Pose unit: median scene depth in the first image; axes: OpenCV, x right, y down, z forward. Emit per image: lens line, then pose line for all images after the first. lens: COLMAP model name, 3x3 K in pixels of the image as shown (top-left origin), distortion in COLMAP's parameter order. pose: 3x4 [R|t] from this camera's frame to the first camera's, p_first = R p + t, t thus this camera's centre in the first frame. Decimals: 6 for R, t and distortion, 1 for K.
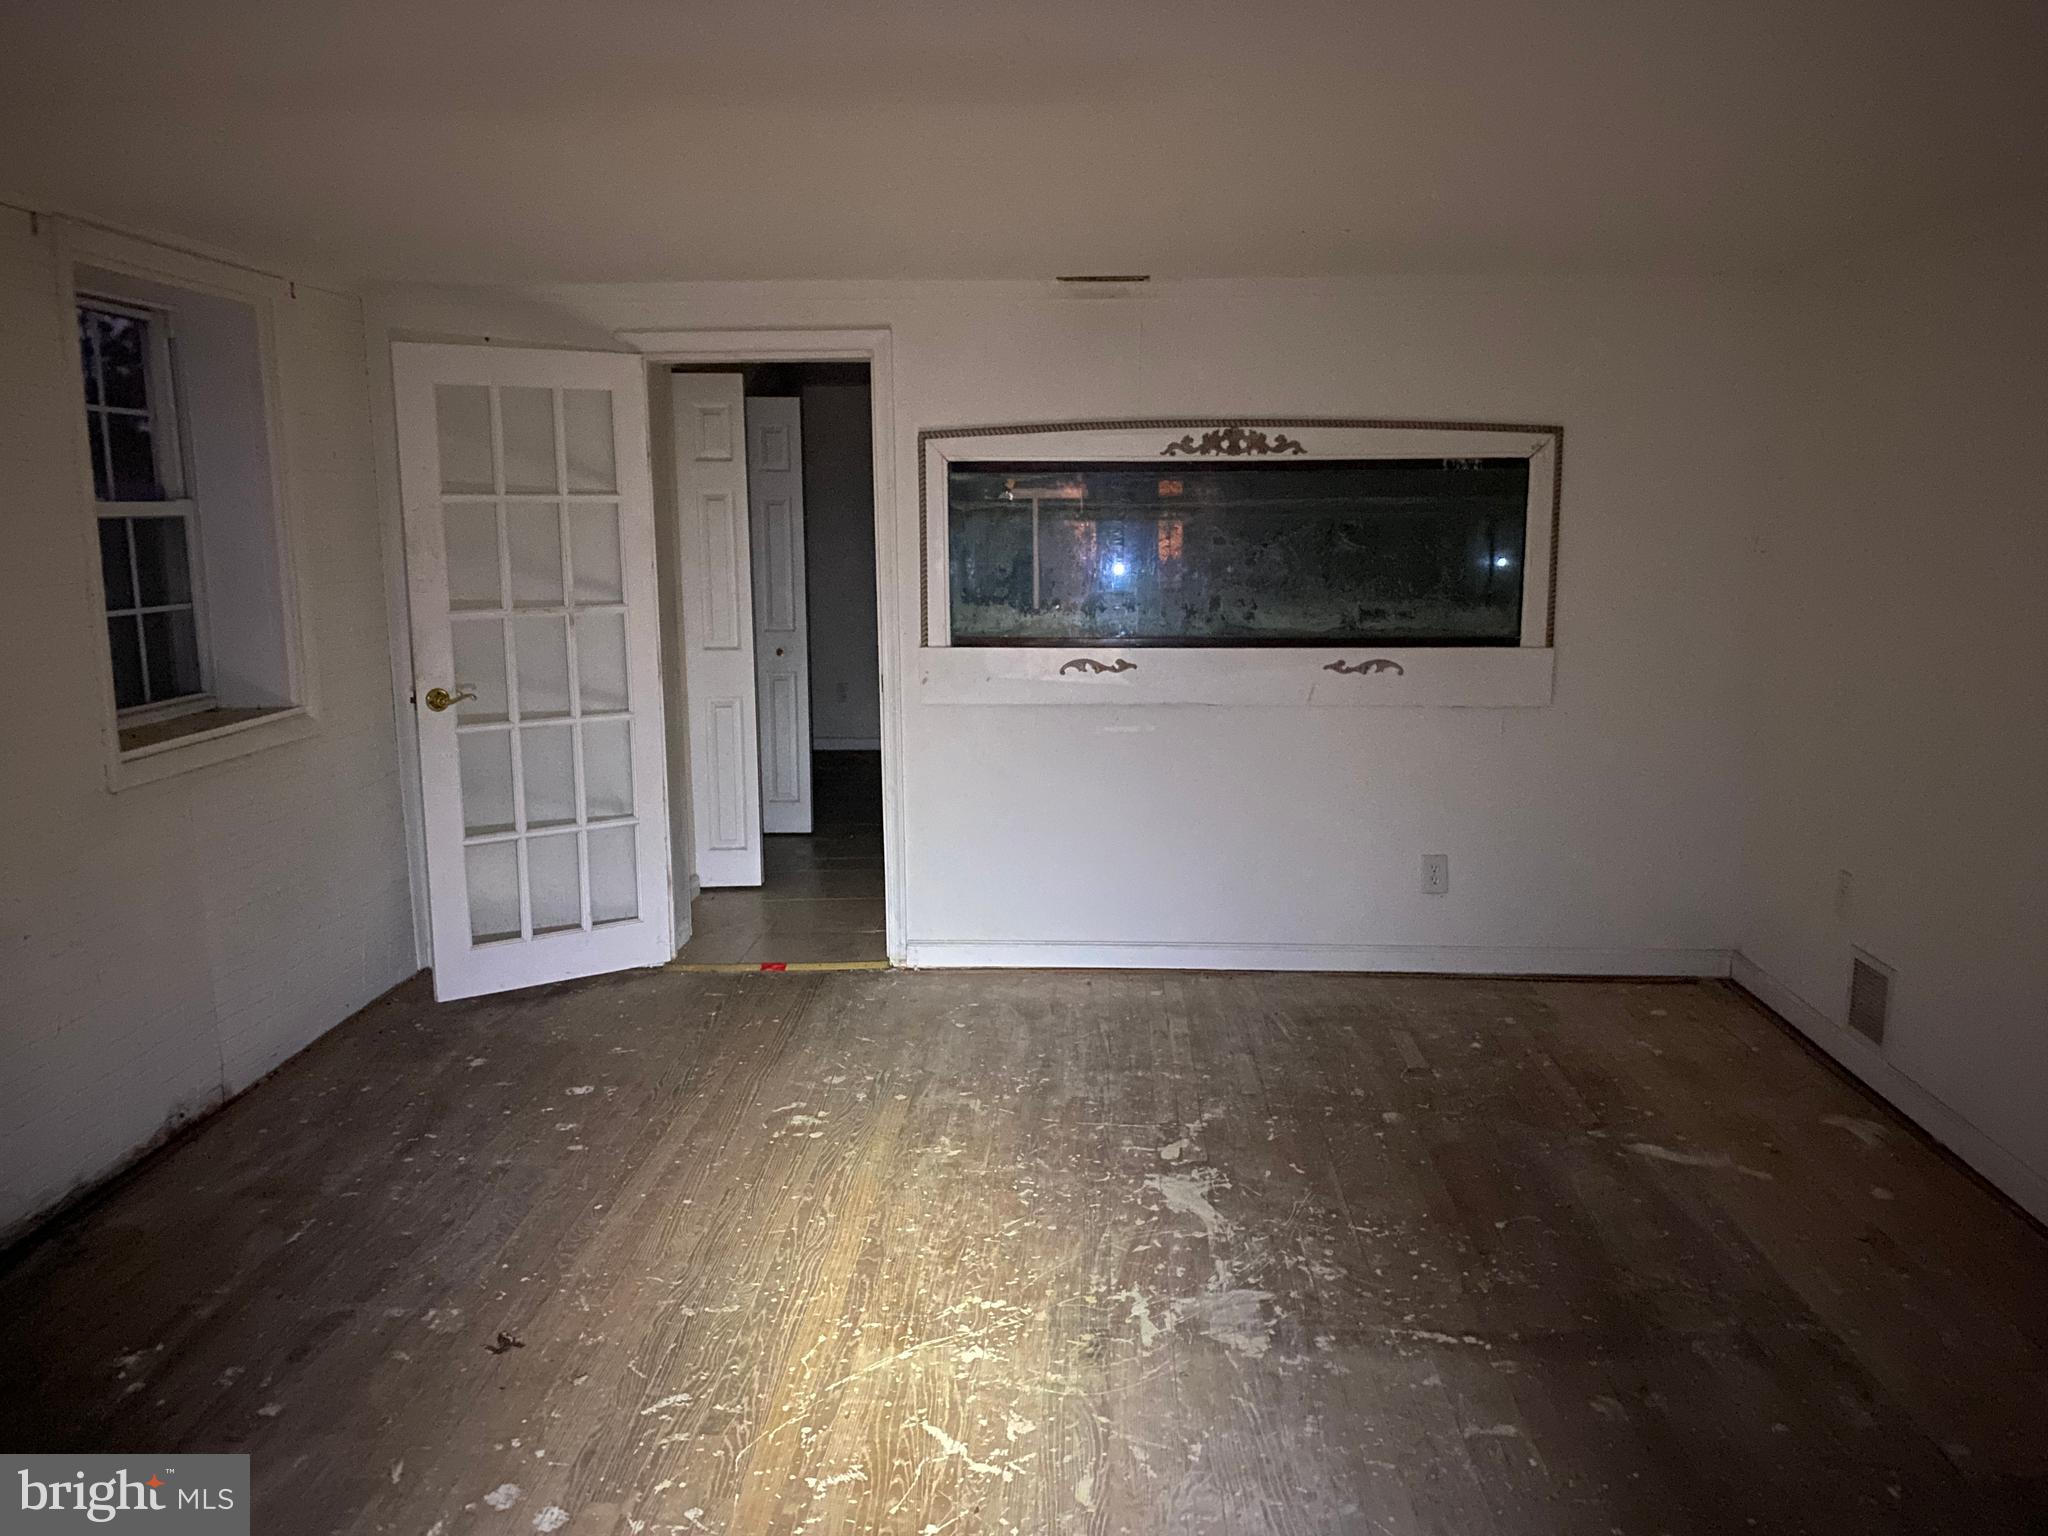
lens RADIAL K [[1555.8, 0, 1011.8], [0, 1555.8, 759.1], [0, 0, 1]] dist [0.068159, -0.000718]
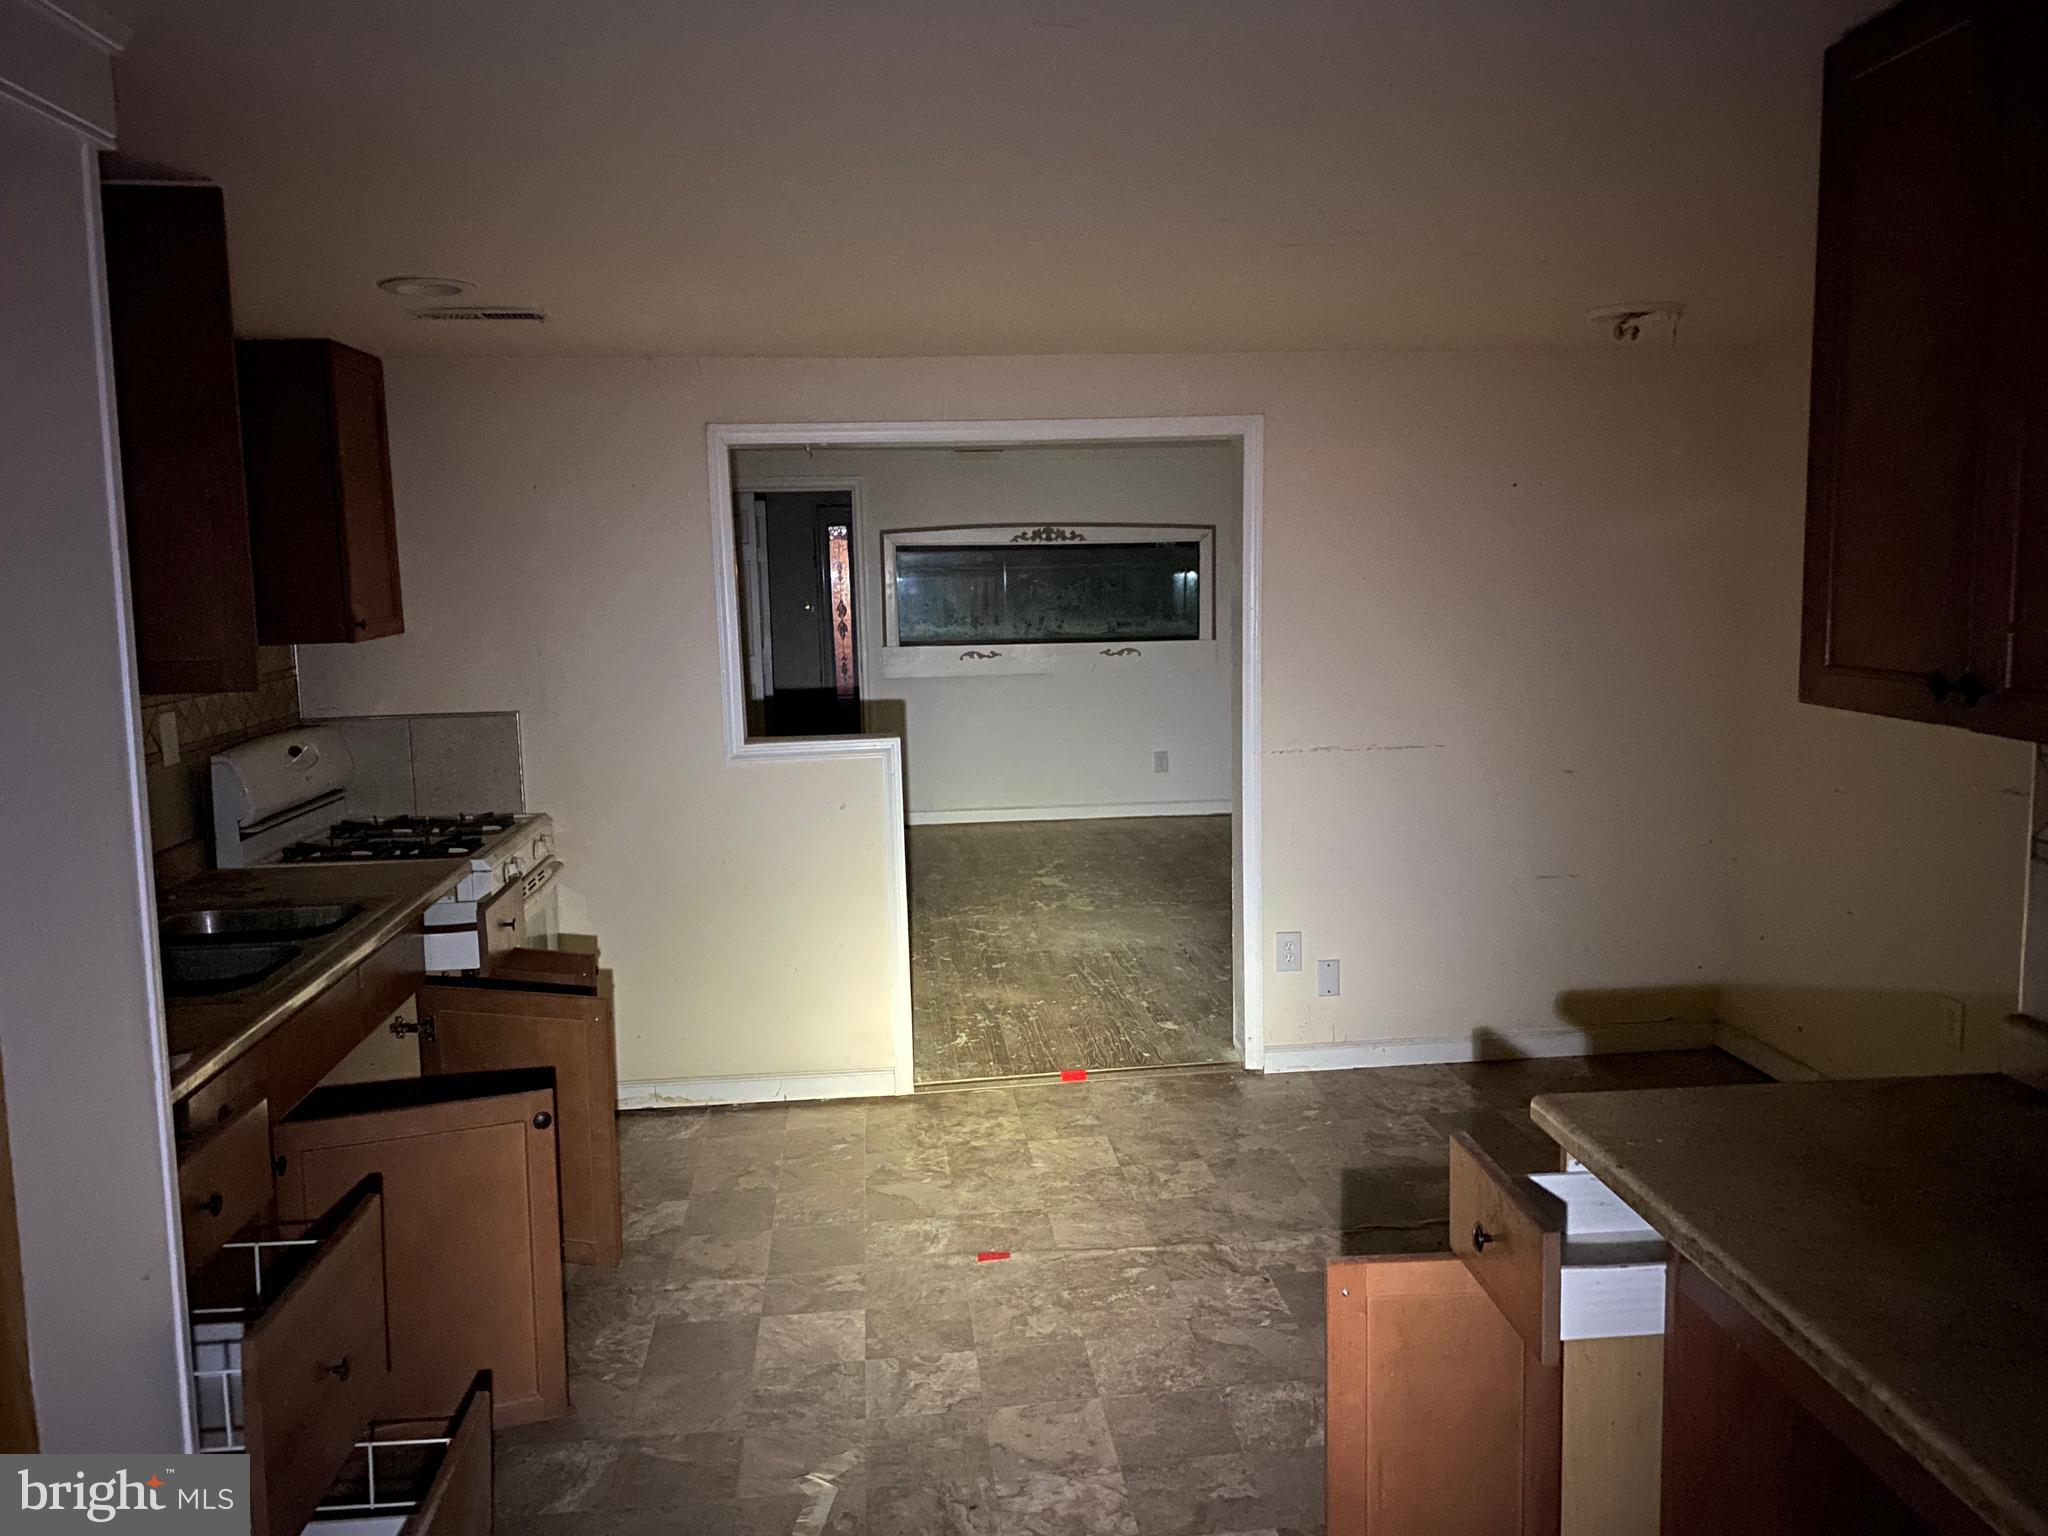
lens RADIAL K [[1555.8, 0, 1027.9], [0, 1555.8, 770.9], [0, 0, 1]] dist [0.068159, -0.000718]
pose [[0.986115, -0.035246, 0.162279, -0.198299], [0.041156, 0.998601, -0.033200, 0.144284], [-0.160882, 0.039417, 0.986186, -0.844413]]
